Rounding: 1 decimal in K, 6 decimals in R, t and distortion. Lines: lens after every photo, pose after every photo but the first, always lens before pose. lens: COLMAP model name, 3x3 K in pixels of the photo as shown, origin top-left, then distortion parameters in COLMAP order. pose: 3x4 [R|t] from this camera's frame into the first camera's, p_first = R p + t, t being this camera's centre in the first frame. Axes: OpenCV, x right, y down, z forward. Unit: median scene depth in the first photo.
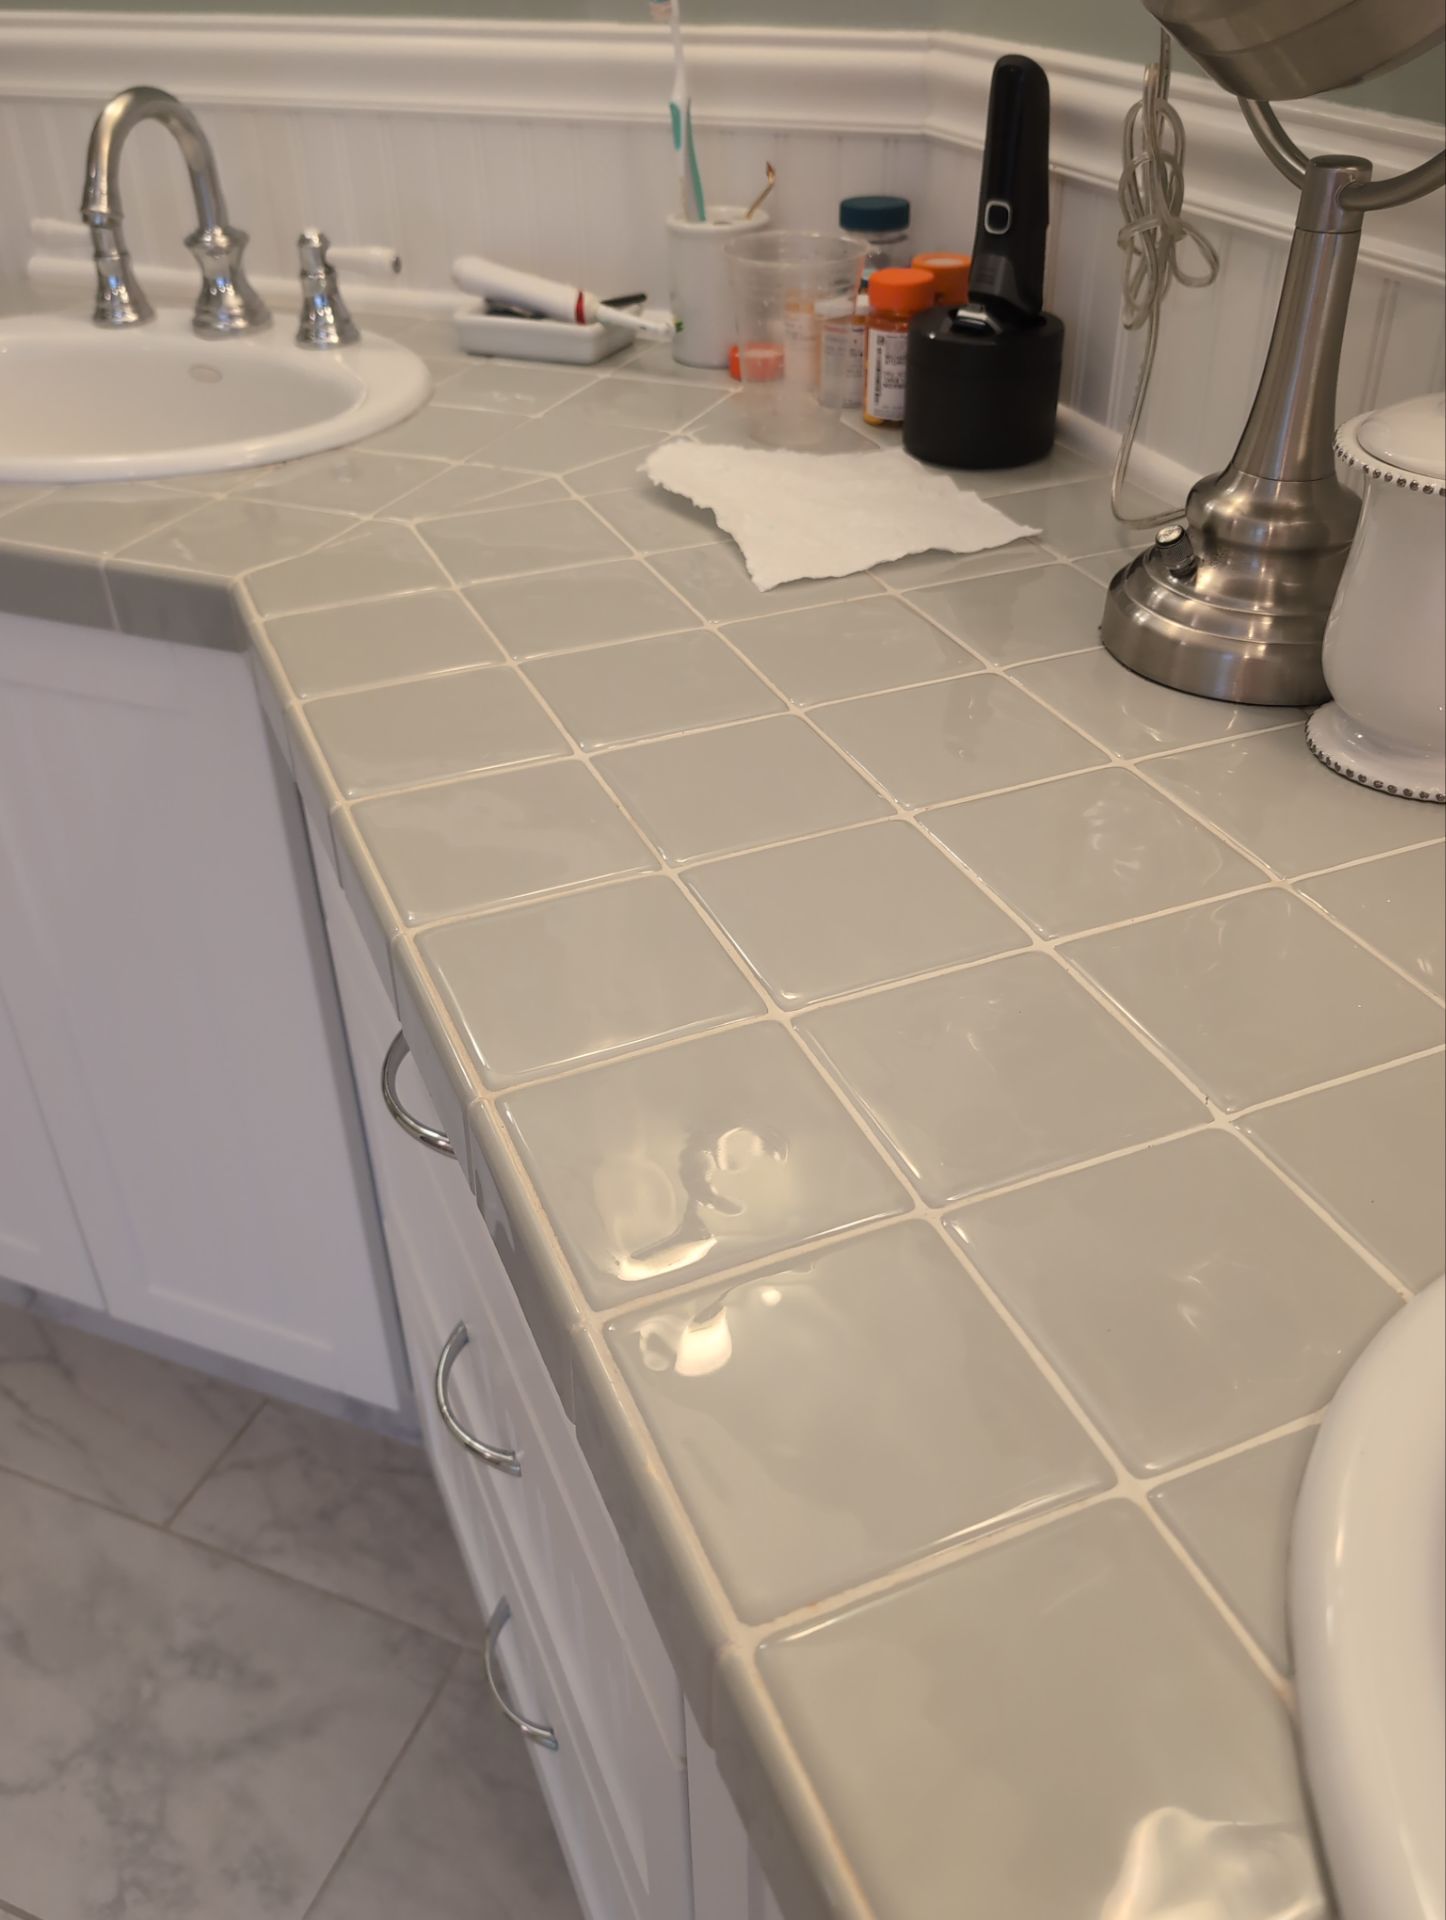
lens RADIAL K [[1558.6, 0, 727.3], [0, 1558.6, 953.9], [0, 0, 1]] dist [-0.041064, 0.001742]
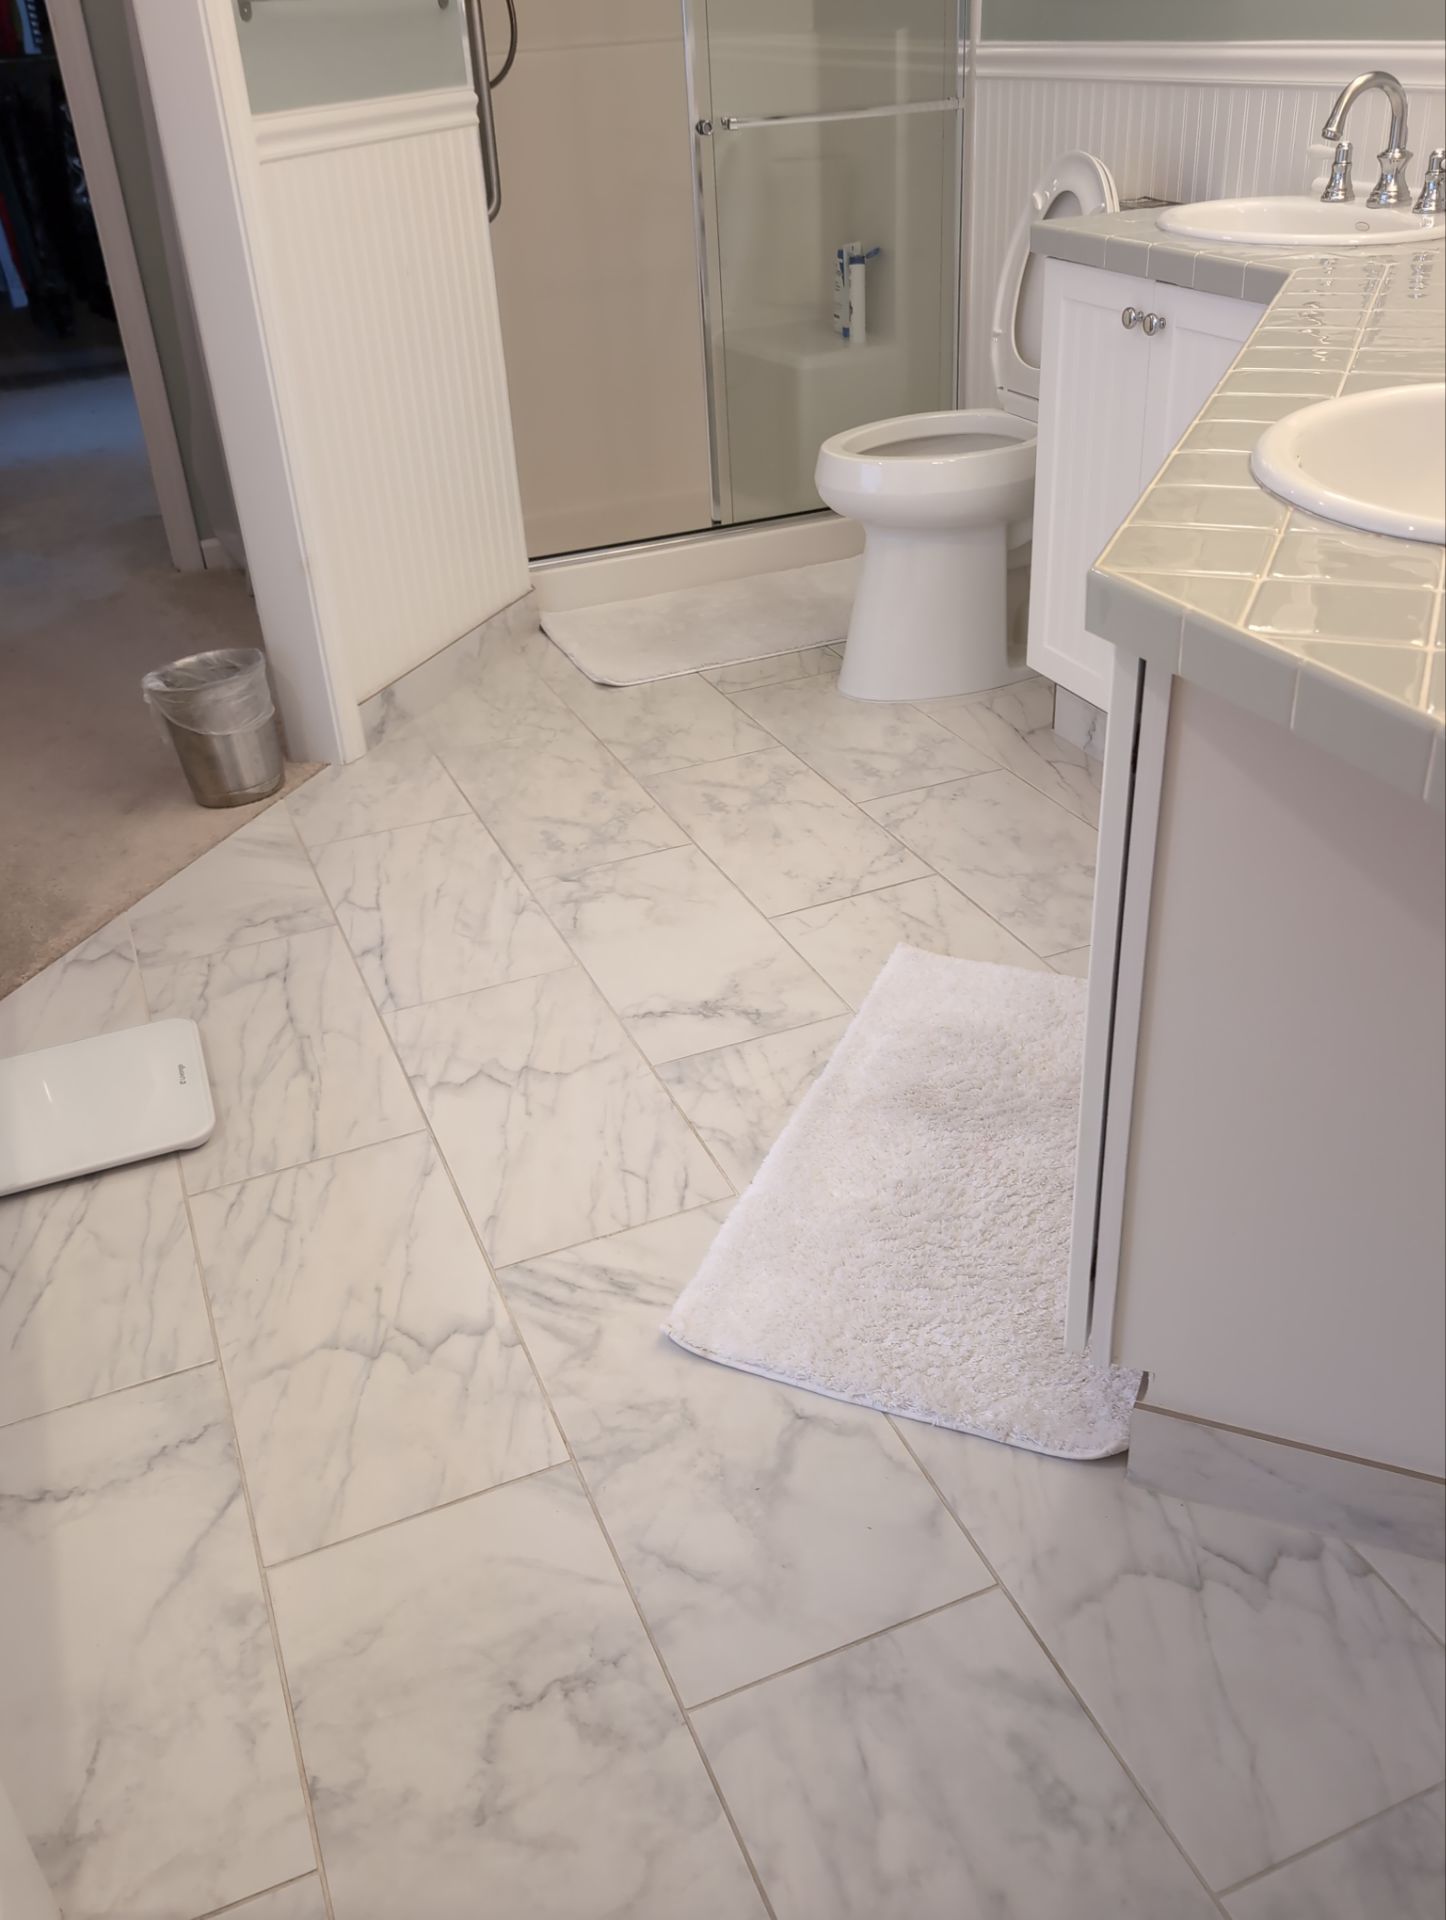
lens RADIAL K [[1608.1, 0, 730.5], [0, 1608.1, 965.9], [0, 0, 1]] dist [0.013636, -0.010242]
pose [[0.700801, 0.343837, -0.625023, 0.700063], [-0.374039, 0.923183, 0.088473, 0.605187], [0.607431, 0.171781, 0.775577, -0.893573]]
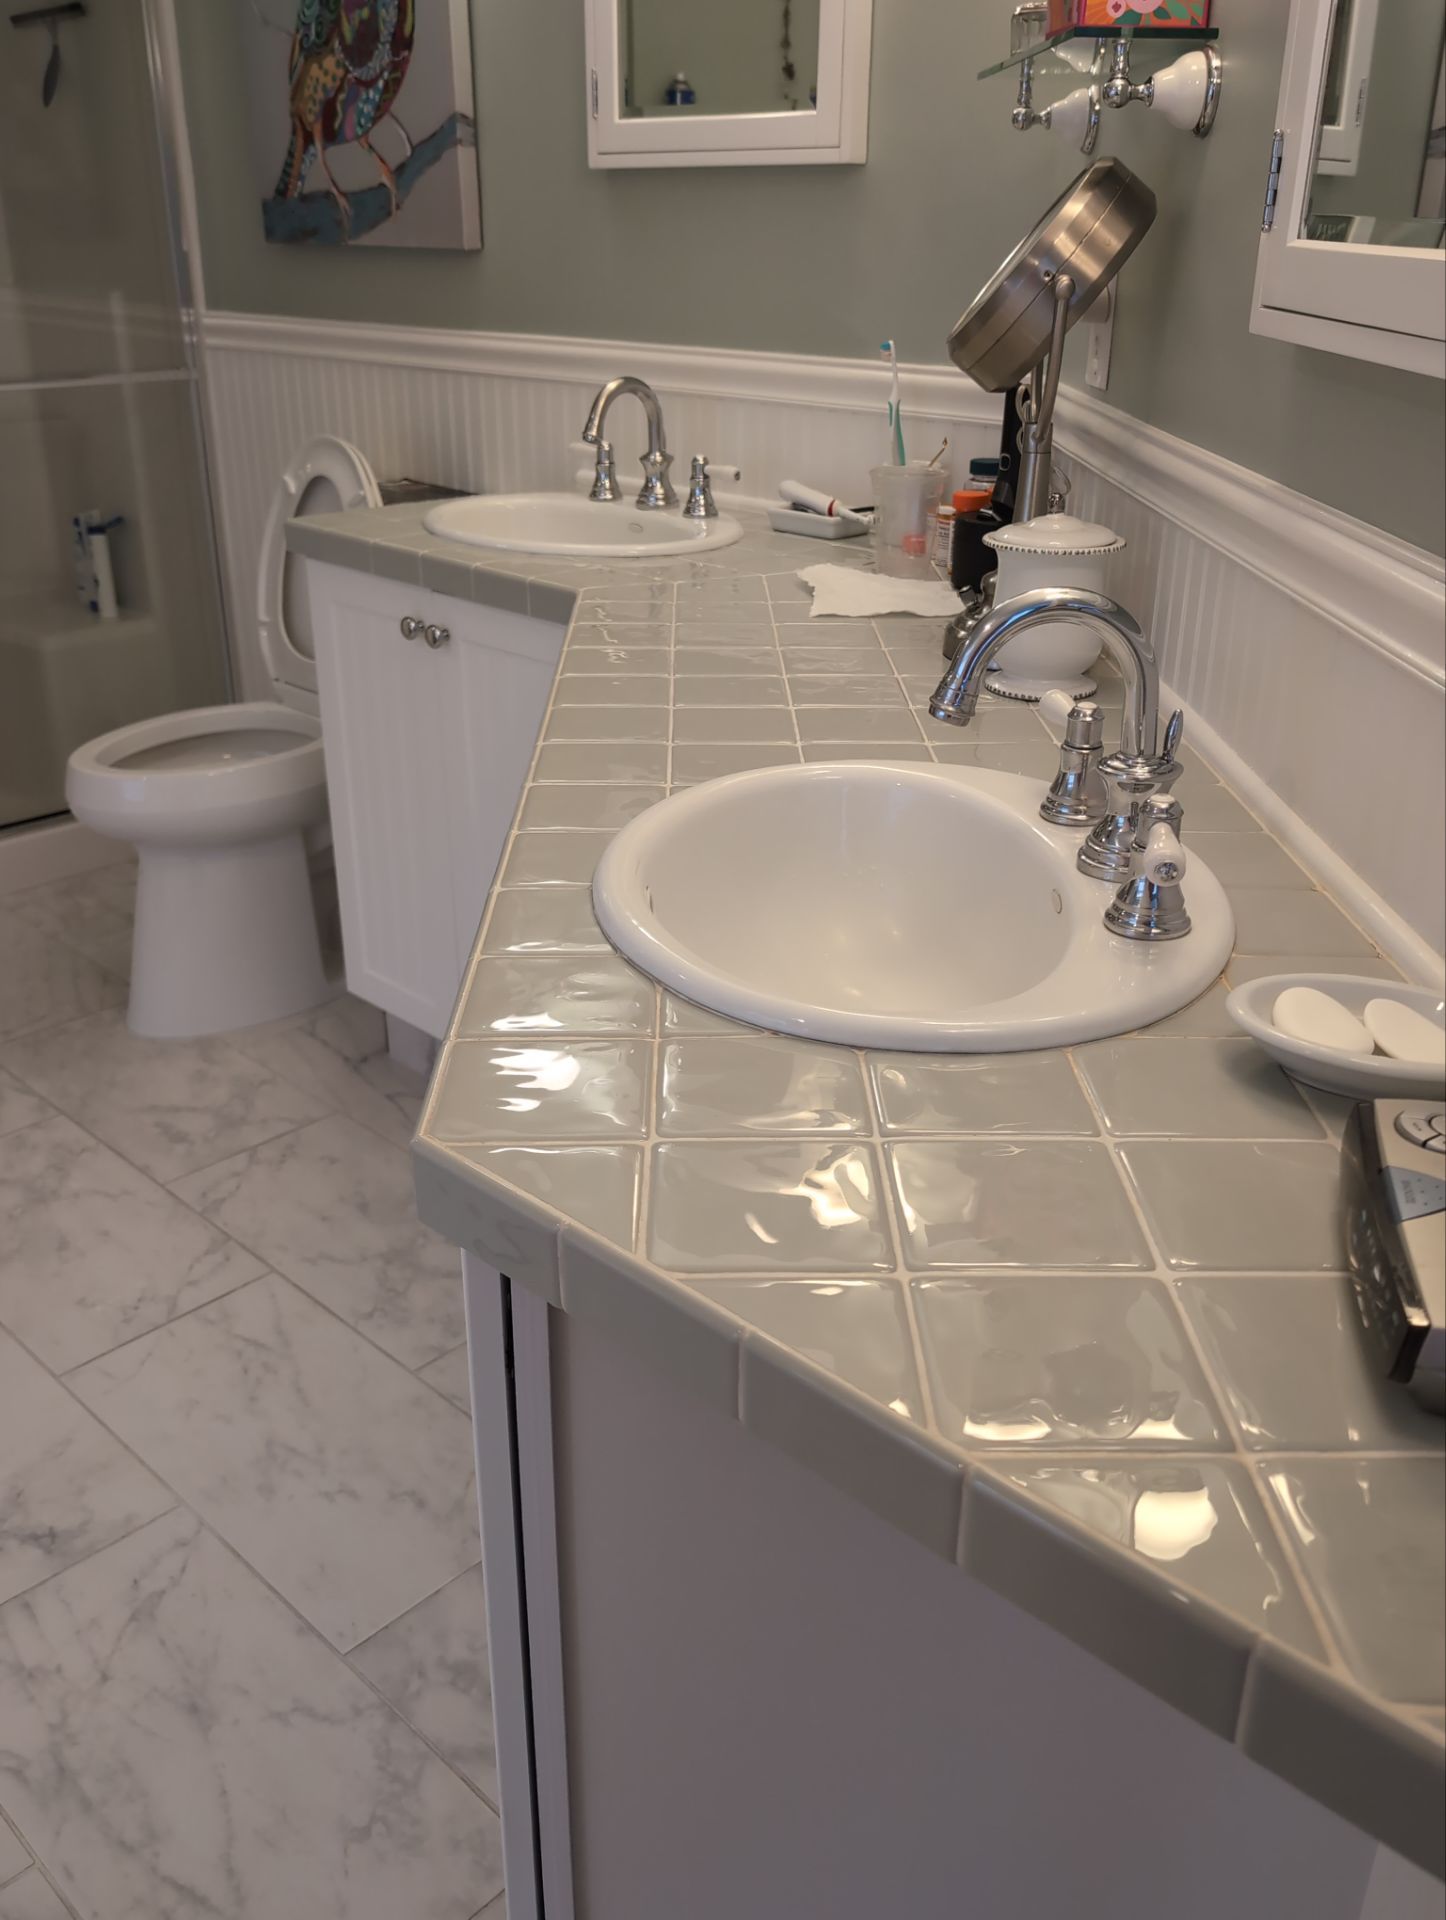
lens RADIAL K [[1603.3, 0, 728.0], [0, 1603.3, 963.6], [0, 0, 1]] dist [0.000370, -0.008376]
pose [[0.928490, 0.171506, -0.329382, 0.494991], [-0.229636, 0.962218, -0.146299, 0.387944], [0.291846, 0.211475, 0.932794, -0.652196]]
